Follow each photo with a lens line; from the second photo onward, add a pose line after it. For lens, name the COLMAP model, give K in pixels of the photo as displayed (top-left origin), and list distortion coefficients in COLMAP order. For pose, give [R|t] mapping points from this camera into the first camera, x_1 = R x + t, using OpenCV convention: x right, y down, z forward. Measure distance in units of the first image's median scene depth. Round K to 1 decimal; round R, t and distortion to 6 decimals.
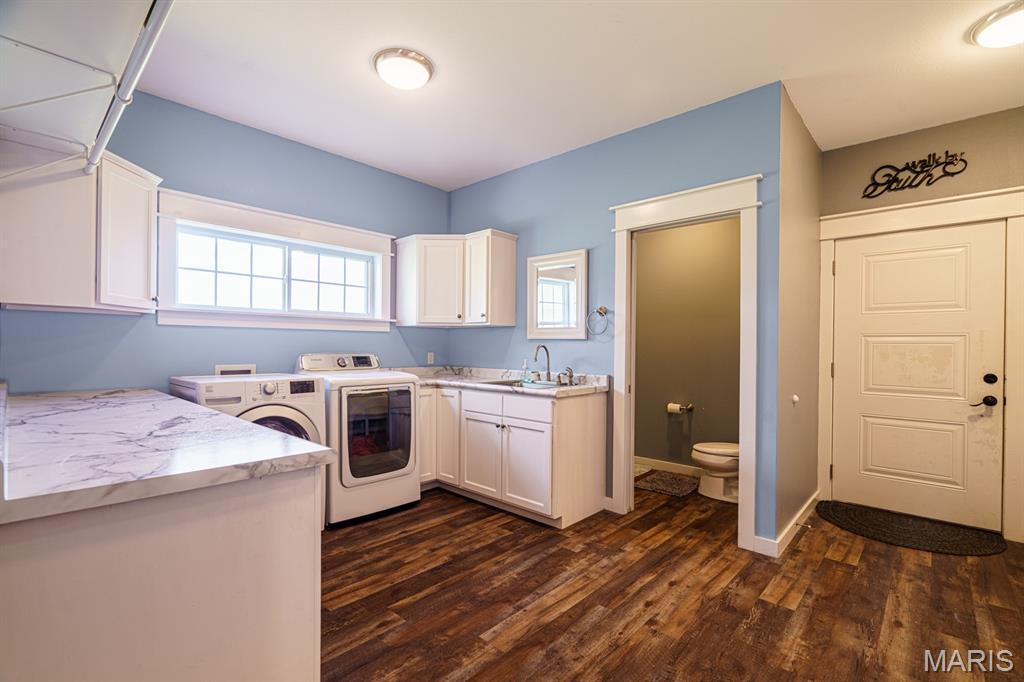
lens RADIAL K [[464.8, 0, 515.1], [0, 464.8, 346.3], [0, 0, 1]] dist [-0.004504, 0.000000]
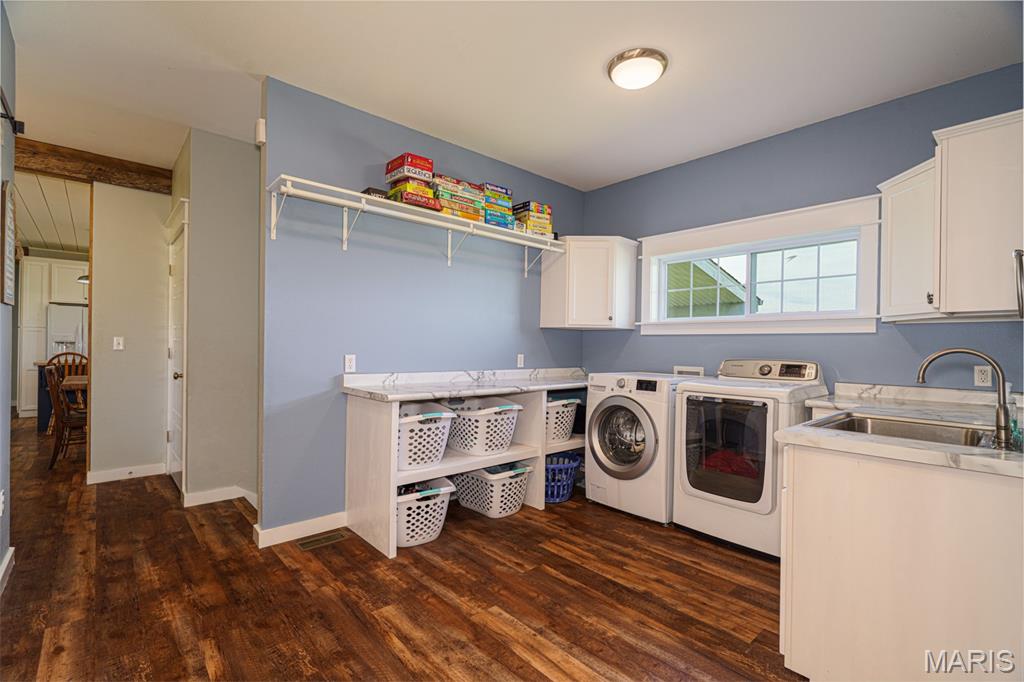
lens RADIAL K [[464.8, 0, 511.9], [0, 464.8, 345.1], [0, 0, 1]] dist [-0.004504, 0.000000]
pose [[-0.102496, -0.010884, -0.994674, 0.791686], [-0.014800, 0.999846, -0.009416, 0.003286], [0.994623, 0.013756, -0.102642, 0.870655]]
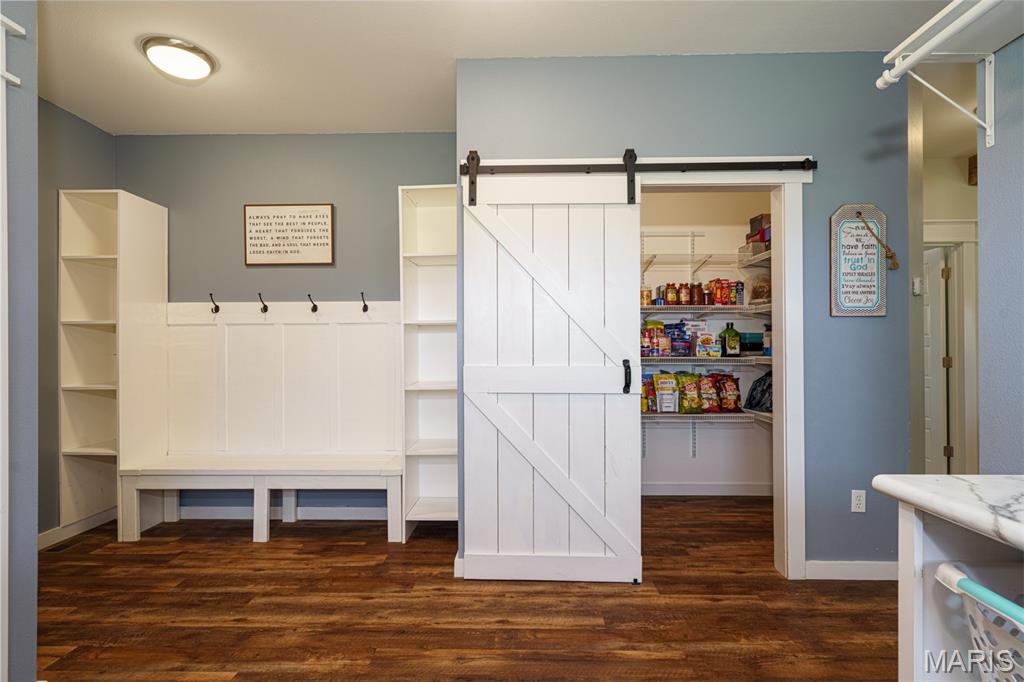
lens RADIAL K [[490.3, 0, 512.5], [0, 490.3, 347.0], [0, 0, 1]] dist [0.002103, 0.000409]
pose [[-0.655845, -0.003000, 0.754890, -0.306219], [-0.004806, 0.999988, -0.000202, -0.002316], [-0.754880, -0.003761, -0.655852, 1.017562]]
